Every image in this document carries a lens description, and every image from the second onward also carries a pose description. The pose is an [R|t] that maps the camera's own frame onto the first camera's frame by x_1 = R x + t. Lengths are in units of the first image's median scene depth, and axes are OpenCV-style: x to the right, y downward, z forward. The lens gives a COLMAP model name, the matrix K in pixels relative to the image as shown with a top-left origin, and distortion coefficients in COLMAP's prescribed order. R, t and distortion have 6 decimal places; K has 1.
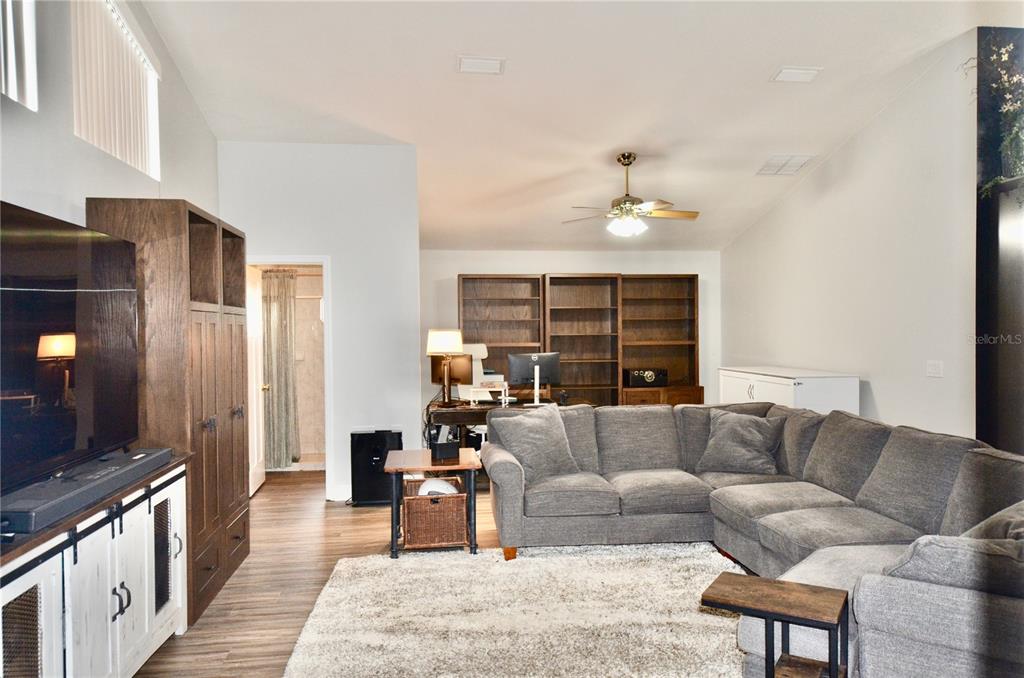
lens RADIAL K [[724.5, 0, 516.0], [0, 724.5, 345.3], [0, 0, 1]] dist [0.036036, -0.031092]
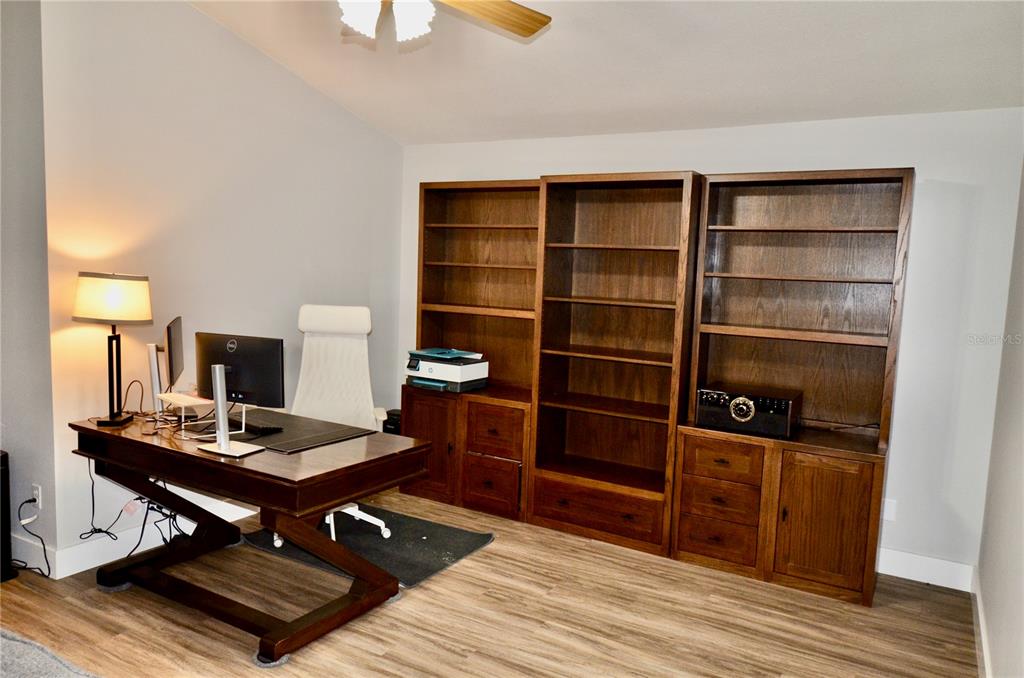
lens RADIAL K [[724.5, 0, 516.0], [0, 724.5, 345.3], [0, 0, 1]] dist [0.036036, -0.031092]
pose [[0.792505, 0.104236, -0.600891, 0.330409], [-0.060125, 0.993840, 0.093102, -0.027285], [0.606894, -0.037655, 0.793890, 0.565292]]
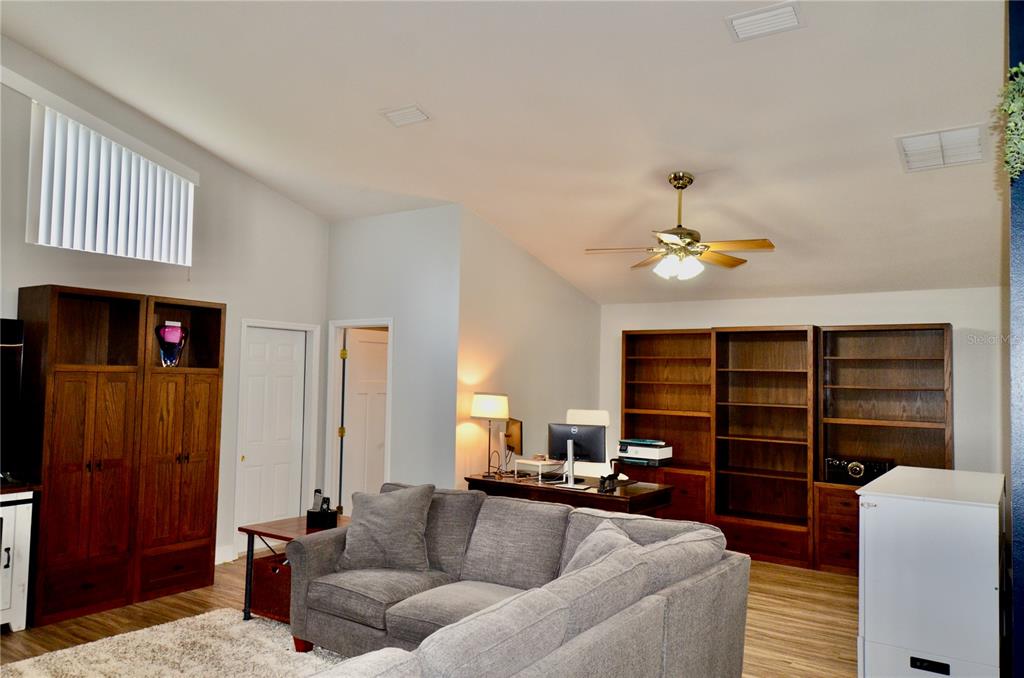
lens RADIAL K [[724.5, 0, 516.0], [0, 724.5, 345.3], [0, 0, 1]] dist [0.036036, -0.031092]
pose [[0.742503, -0.007686, -0.669798, 0.408535], [-0.041847, 0.997449, -0.057834, -0.022325], [0.668534, 0.070971, 0.740288, 0.244601]]
